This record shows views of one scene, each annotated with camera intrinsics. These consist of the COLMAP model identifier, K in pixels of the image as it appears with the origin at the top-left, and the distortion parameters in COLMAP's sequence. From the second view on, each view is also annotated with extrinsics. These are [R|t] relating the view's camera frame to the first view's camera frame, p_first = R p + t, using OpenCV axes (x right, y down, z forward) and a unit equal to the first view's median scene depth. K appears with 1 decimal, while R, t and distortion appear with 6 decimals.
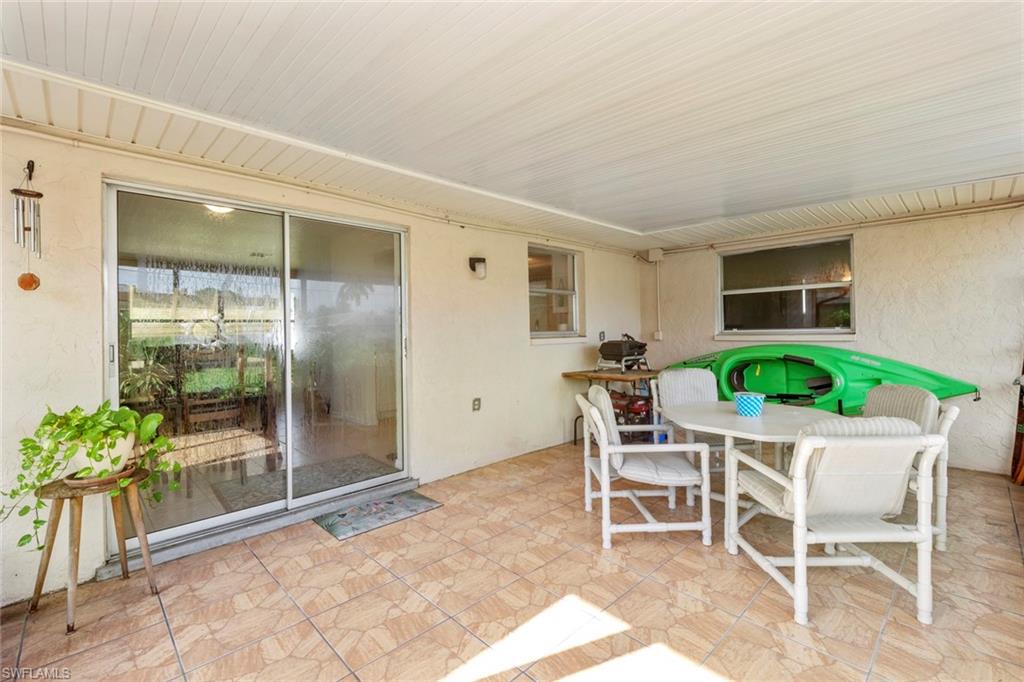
lens RADIAL K [[445.4, 0, 512.6], [0, 445.4, 330.9], [0, 0, 1]] dist [0.008657, 0.001191]
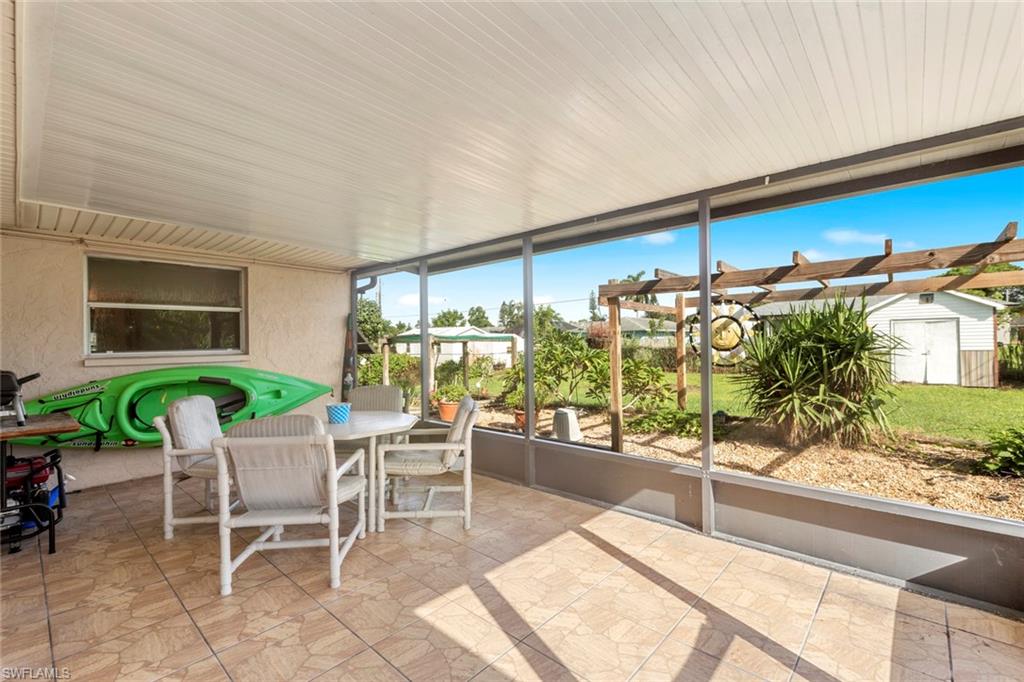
lens RADIAL K [[445.4, 0, 504.5], [0, 445.4, 344.2], [0, 0, 1]] dist [0.008657, 0.001191]
pose [[-0.044511, 0.015126, 0.998894, -0.429004], [0.016754, 0.999756, -0.014393, 0.008297], [-0.998868, 0.016095, -0.044754, 0.412422]]
